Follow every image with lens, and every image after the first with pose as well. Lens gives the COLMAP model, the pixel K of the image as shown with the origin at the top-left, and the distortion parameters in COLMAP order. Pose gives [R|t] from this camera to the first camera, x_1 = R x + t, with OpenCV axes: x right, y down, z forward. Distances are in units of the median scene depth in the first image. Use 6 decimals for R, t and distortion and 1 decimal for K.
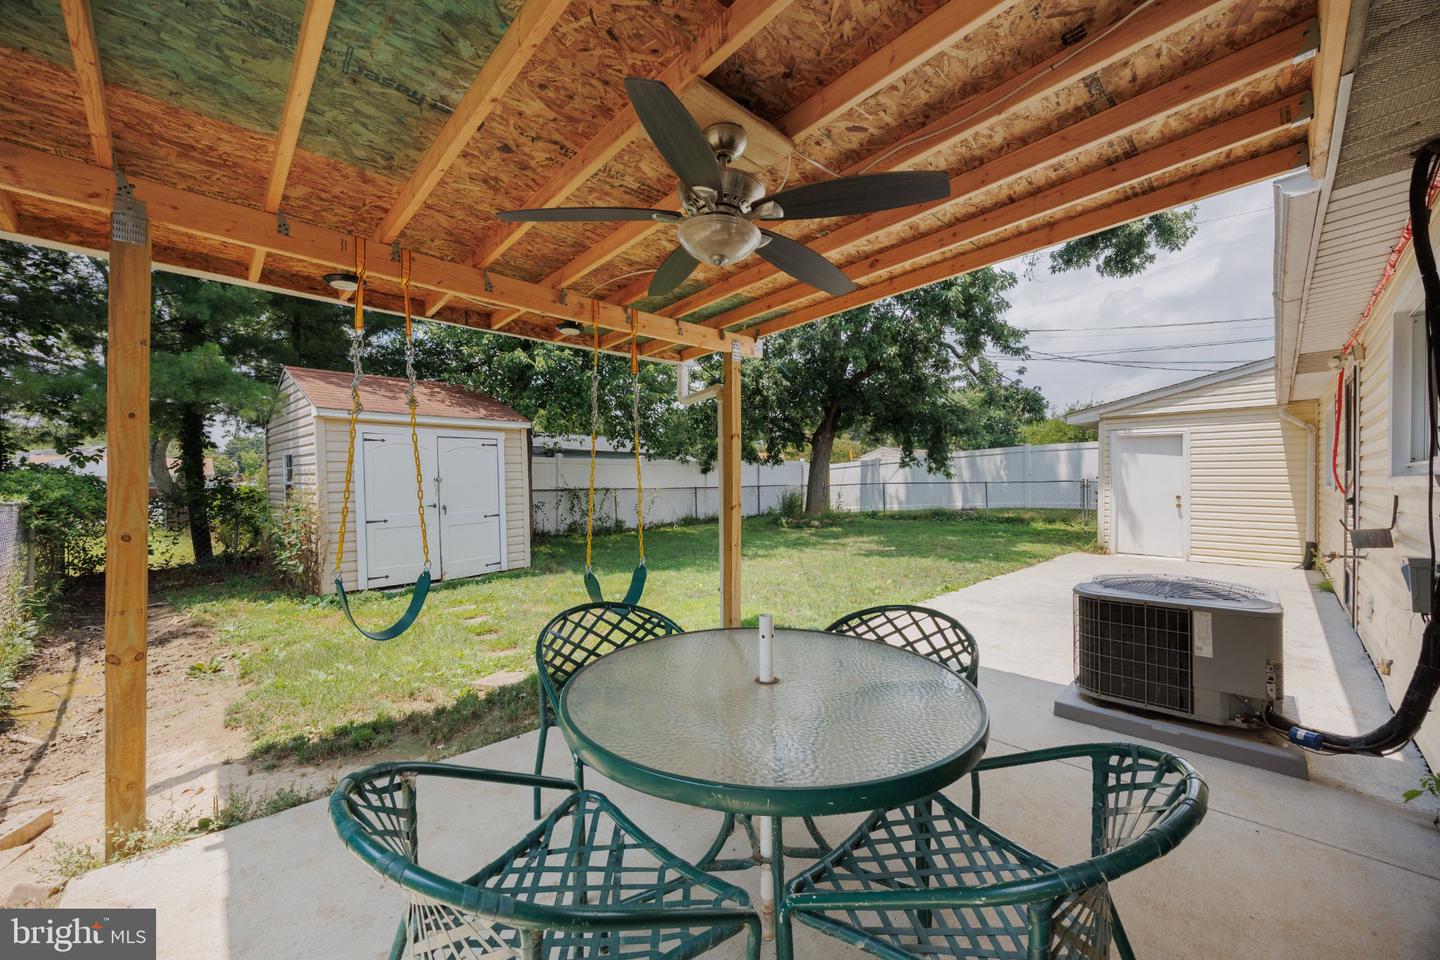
lens RADIAL K [[576.7, 0, 716.5], [0, 576.7, 482.8], [0, 0, 1]] dist [0.000609, -0.000185]
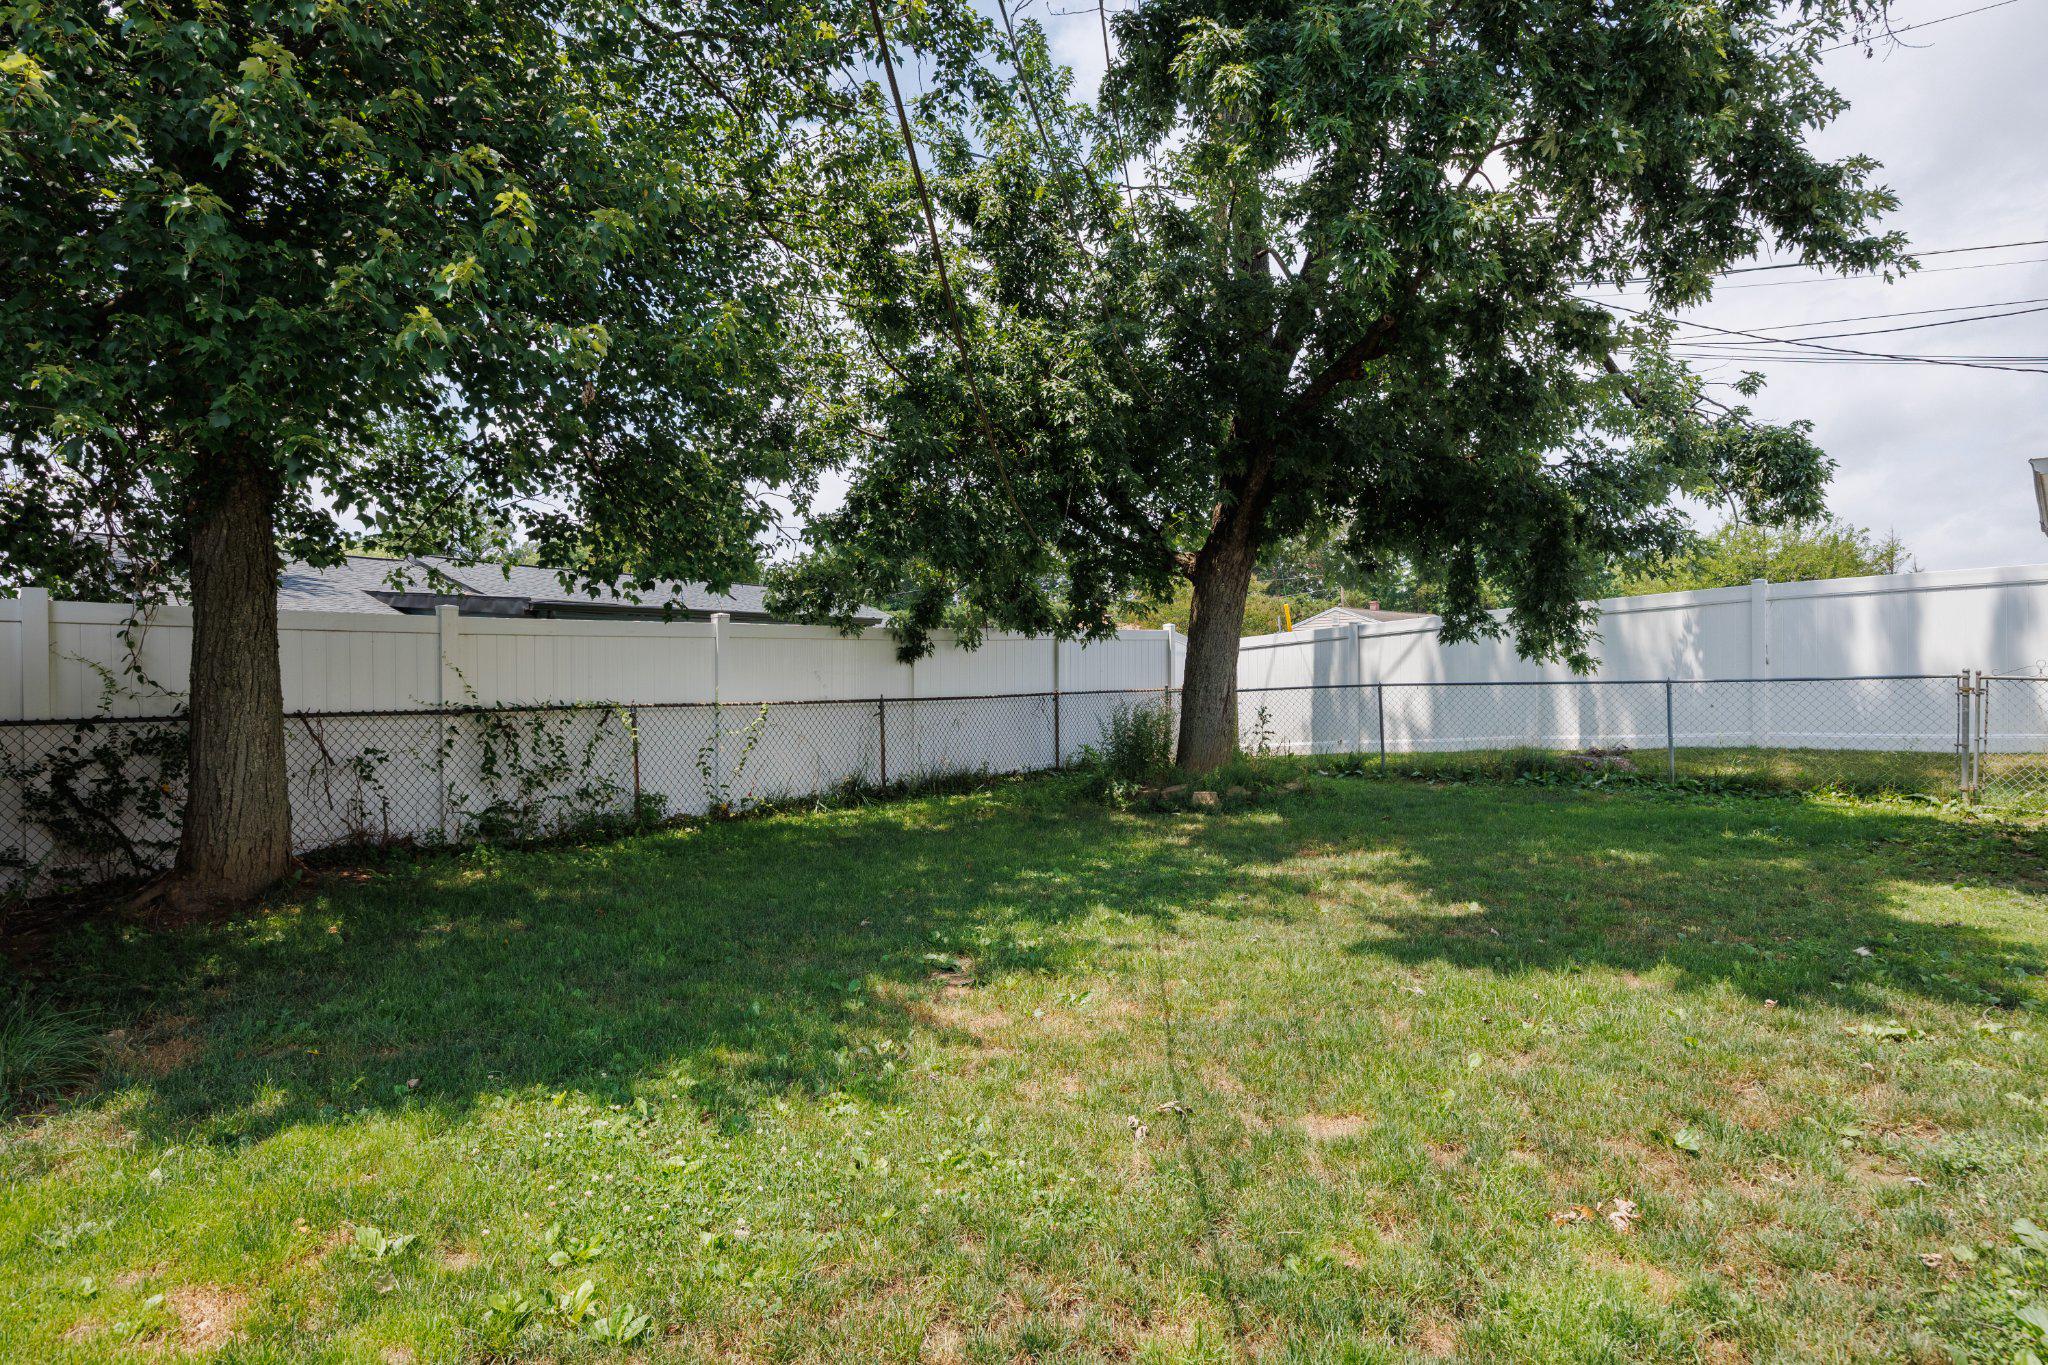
lens RADIAL K [[1151.1, 0, 1028.3], [0, 1151.1, 682.2], [0, 0, 1]] dist [-0.001750, -0.000584]
pose [[0.999647, -0.005626, 0.025972, 0.042615], [0.005627, 0.999984, 0.000051, -0.002625], [-0.025972, 0.000095, 0.999663, 0.284679]]
